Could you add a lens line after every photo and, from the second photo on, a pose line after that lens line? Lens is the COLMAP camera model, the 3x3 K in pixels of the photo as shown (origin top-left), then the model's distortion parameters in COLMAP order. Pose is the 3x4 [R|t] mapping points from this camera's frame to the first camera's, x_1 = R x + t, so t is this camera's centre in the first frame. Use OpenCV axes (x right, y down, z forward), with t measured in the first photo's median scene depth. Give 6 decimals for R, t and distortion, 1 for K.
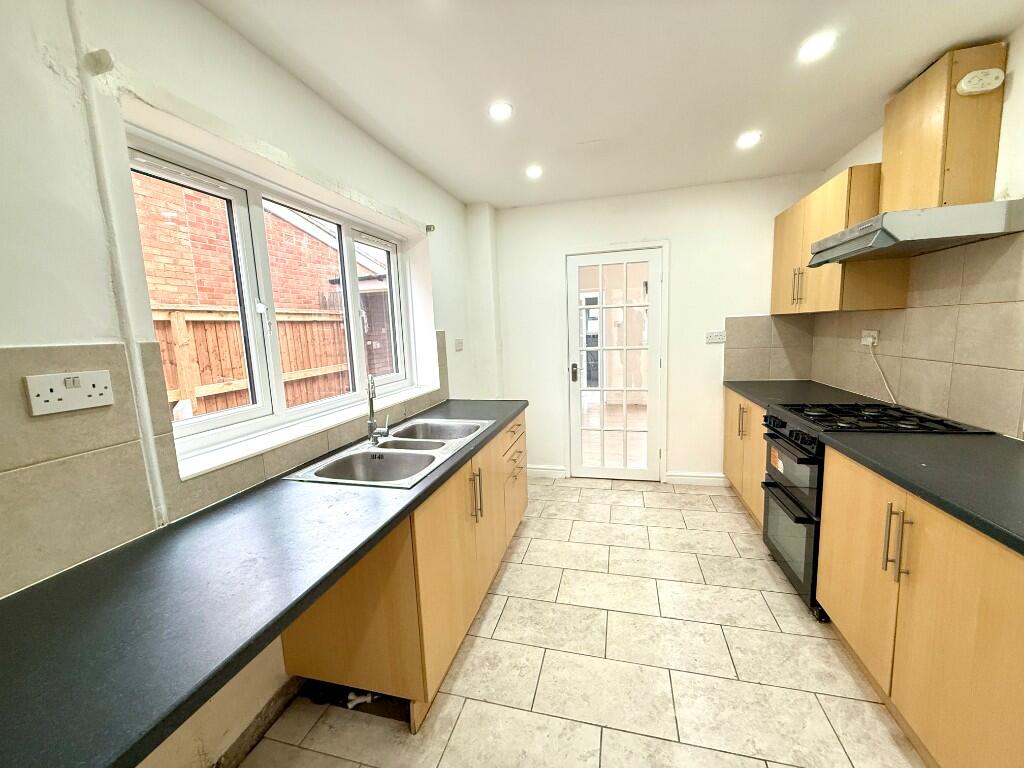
lens RADIAL K [[406.4, 0, 510.0], [0, 406.4, 383.9], [0, 0, 1]] dist [0.000425, -0.000230]
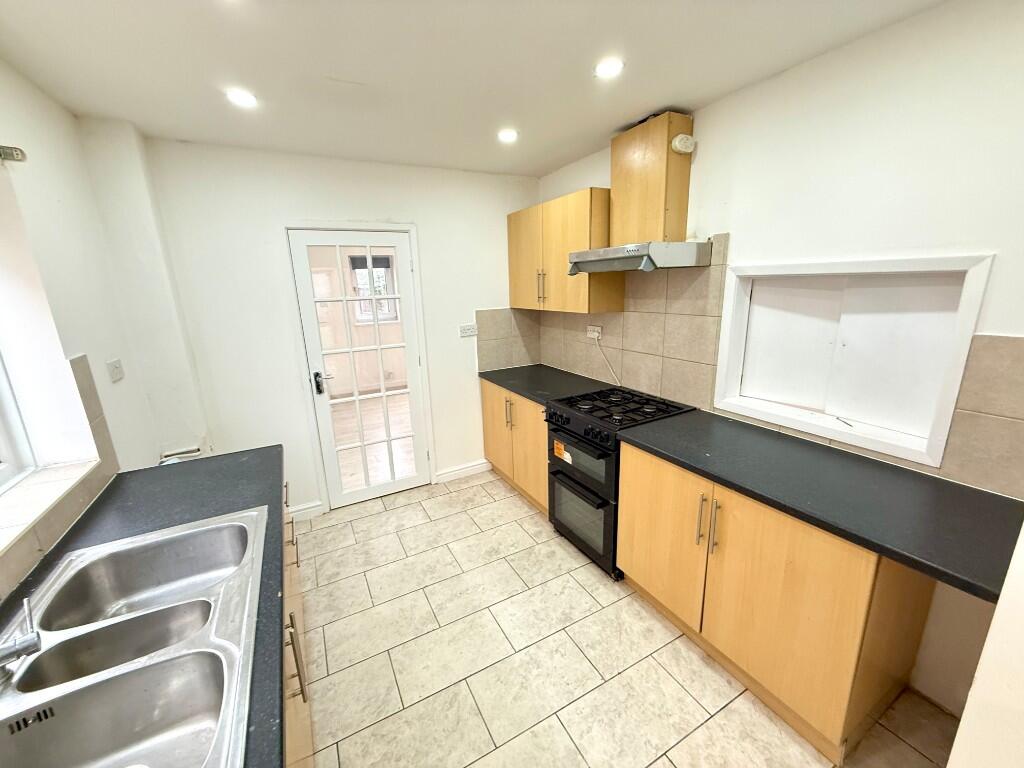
lens RADIAL K [[406.4, 0, 510.0], [0, 406.4, 383.9], [0, 0, 1]] dist [0.000425, -0.000230]
pose [[0.730356, -0.149378, 0.666533, -0.155176], [0.094725, 0.988516, 0.117743, -0.138707], [-0.676466, -0.022857, 0.736119, 0.288739]]
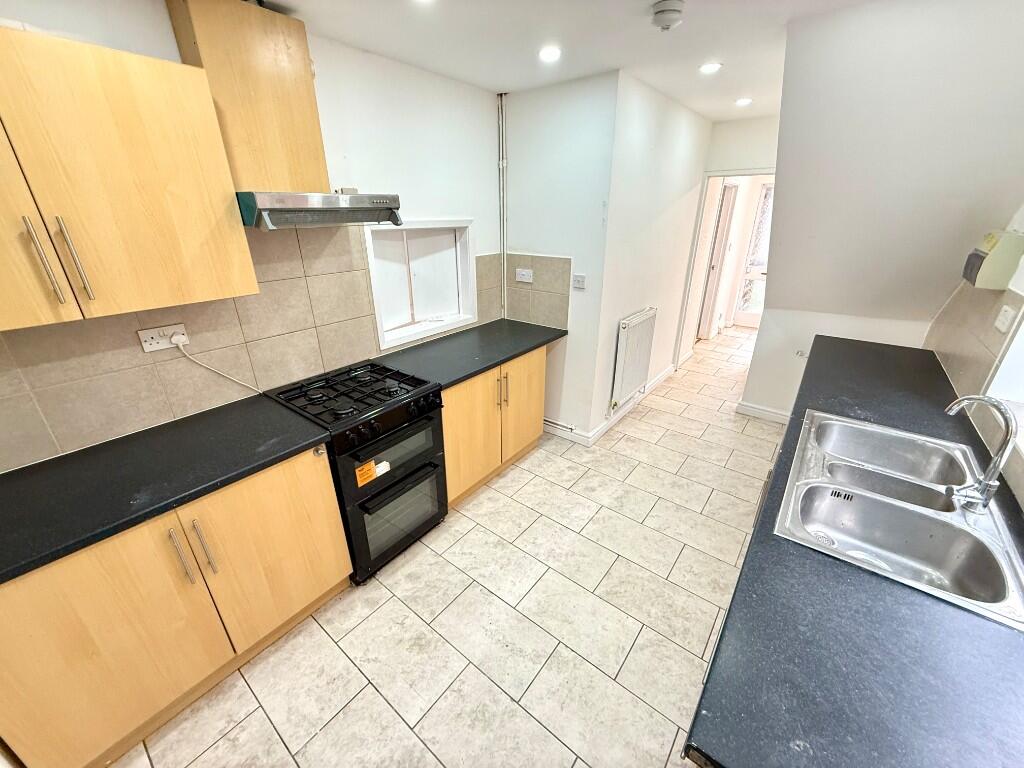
lens RADIAL K [[402.6, 0, 508.0], [0, 402.6, 386.7], [0, 0, 1]] dist [-0.011820, 0.000049]
pose [[-0.915540, -0.117281, 0.384750, 0.101750], [0.096215, 0.864921, 0.492599, -0.343438], [-0.390551, 0.488013, -0.780585, 1.453339]]
